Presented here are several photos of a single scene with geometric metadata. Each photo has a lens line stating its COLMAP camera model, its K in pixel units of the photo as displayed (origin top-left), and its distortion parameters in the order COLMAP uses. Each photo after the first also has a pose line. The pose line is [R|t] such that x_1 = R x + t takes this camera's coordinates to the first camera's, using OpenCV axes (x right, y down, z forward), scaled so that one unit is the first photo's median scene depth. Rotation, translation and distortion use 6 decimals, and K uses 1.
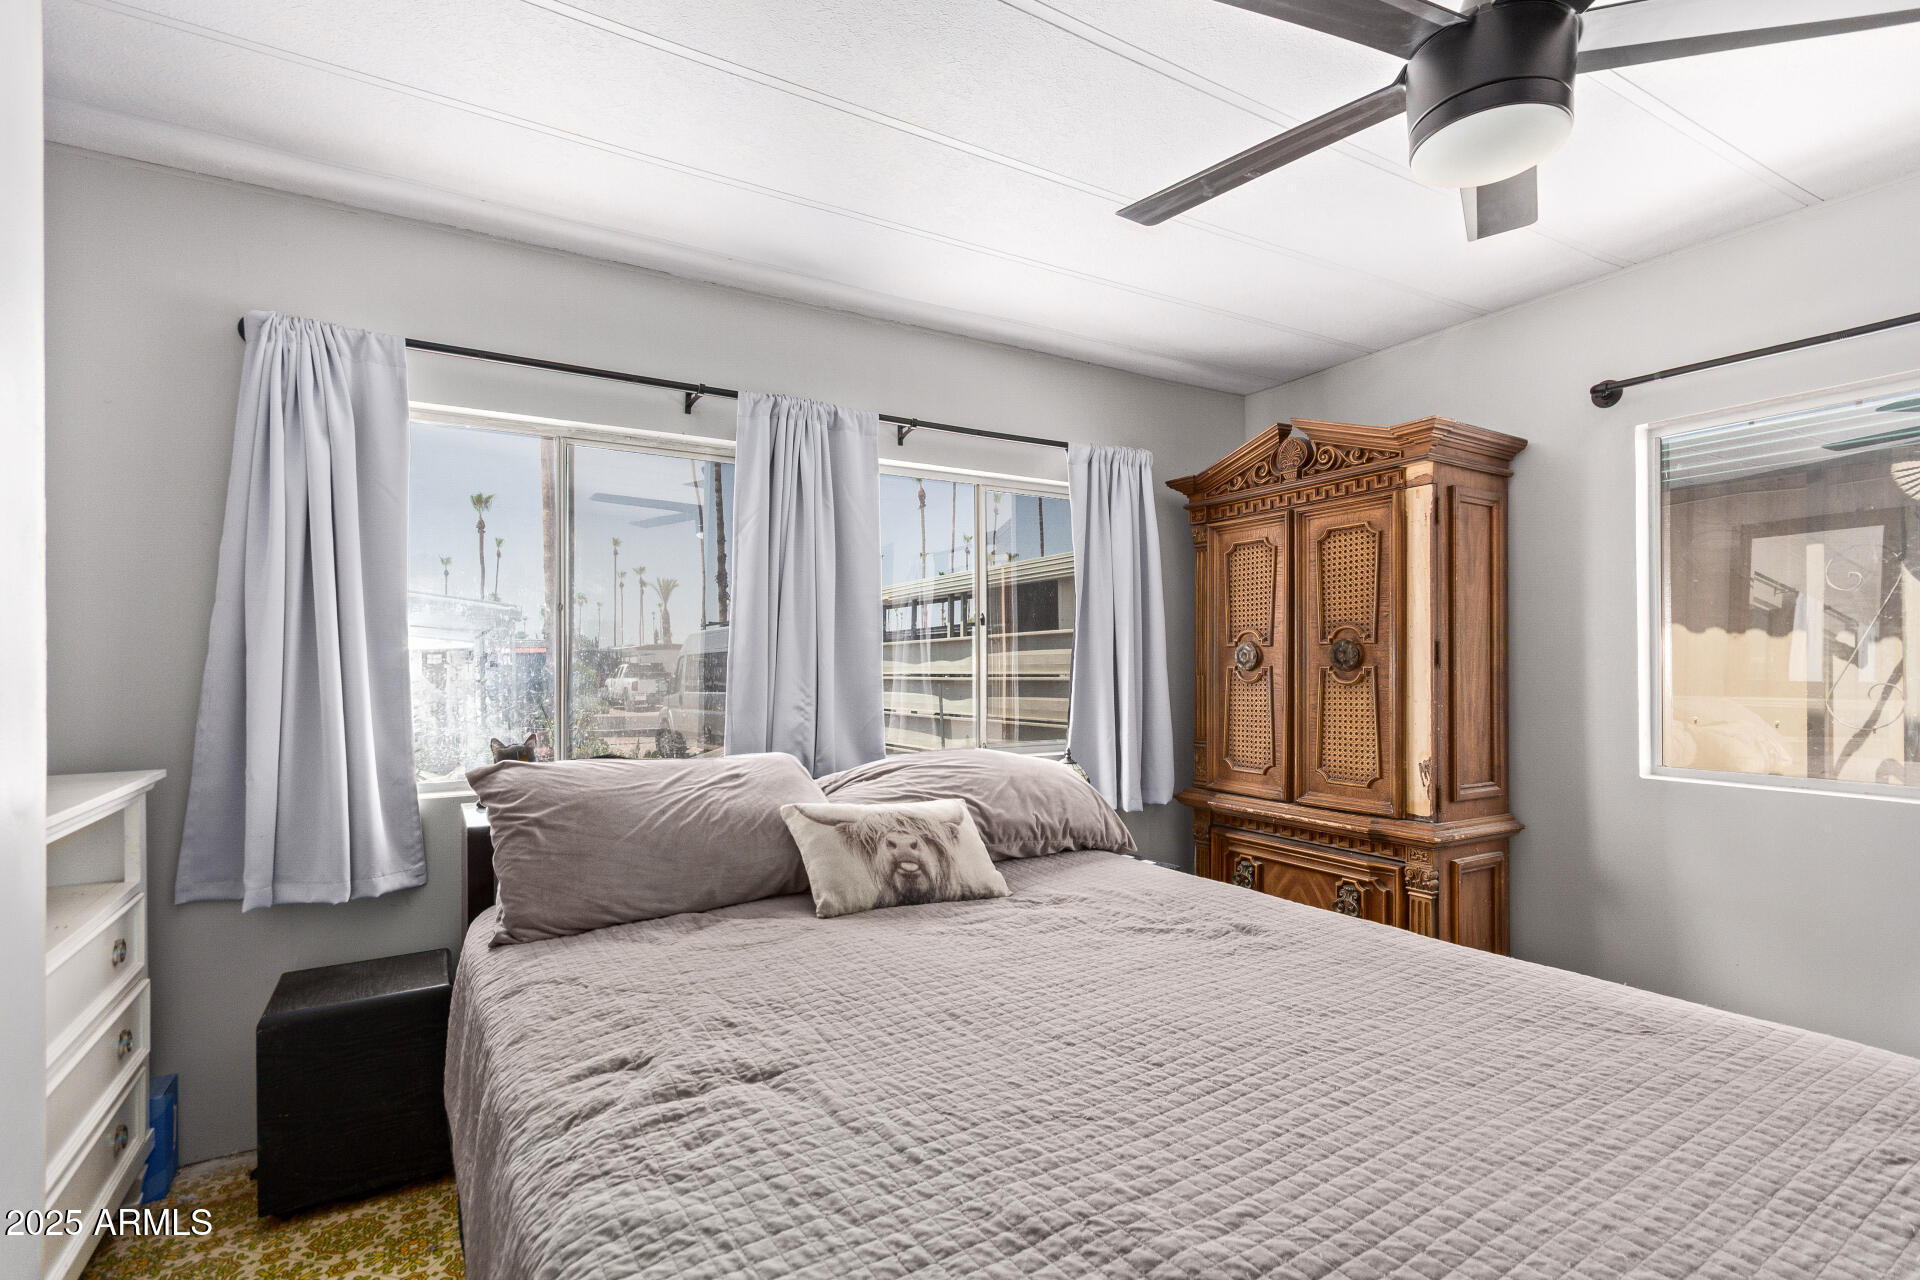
lens RADIAL K [[893.3, 0, 968.0], [0, 893.3, 664.6], [0, 0, 1]] dist [0.003240, 0.001115]
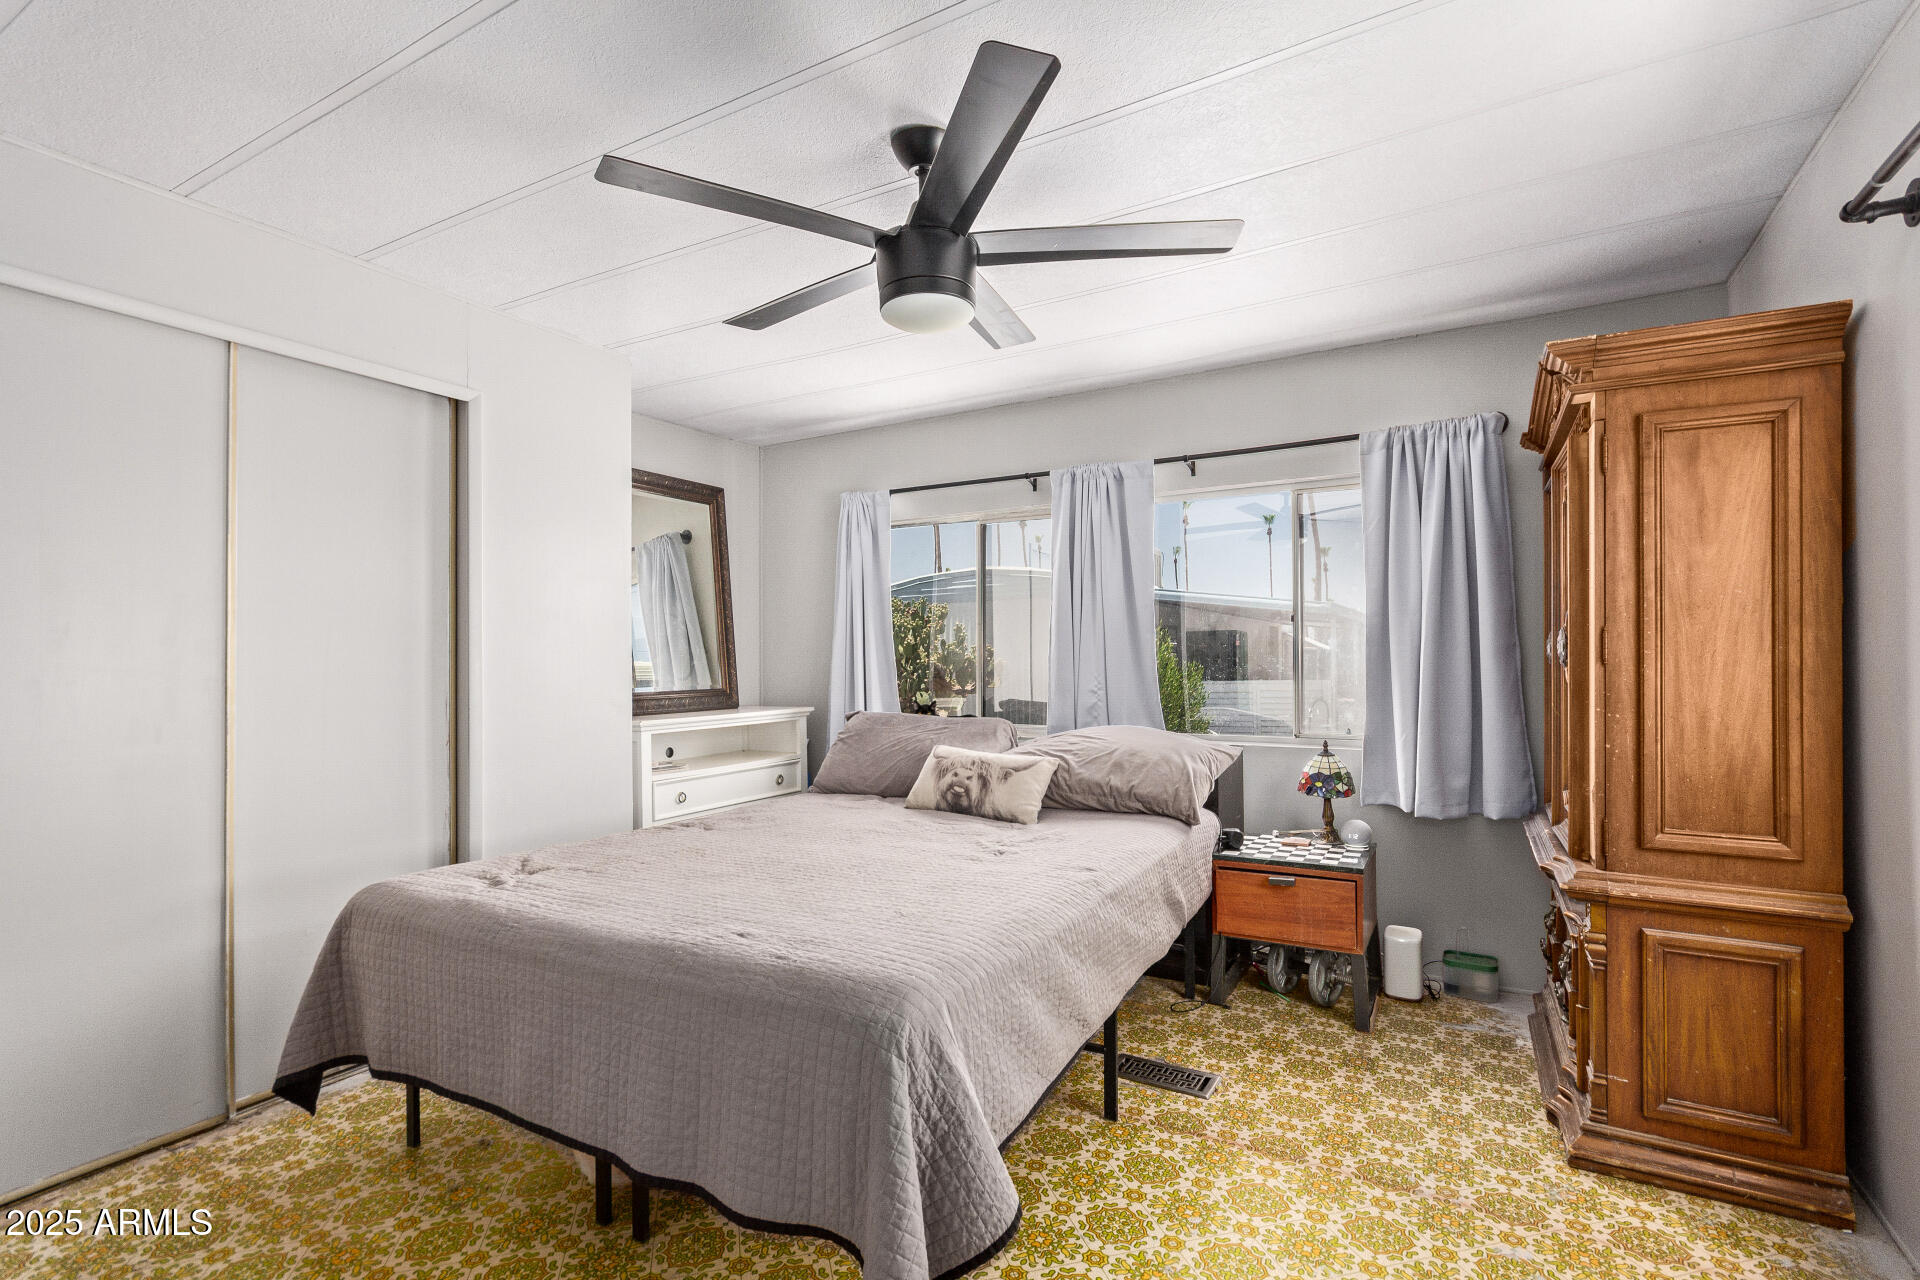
lens RADIAL K [[893.3, 0, 968.0], [0, 893.3, 664.6], [0, 0, 1]] dist [0.003240, 0.001115]
pose [[0.489086, 0.003218, -0.872230, 1.271753], [0.006345, 0.999954, 0.007247, -0.006165], [0.872212, -0.009079, 0.489043, 0.231950]]
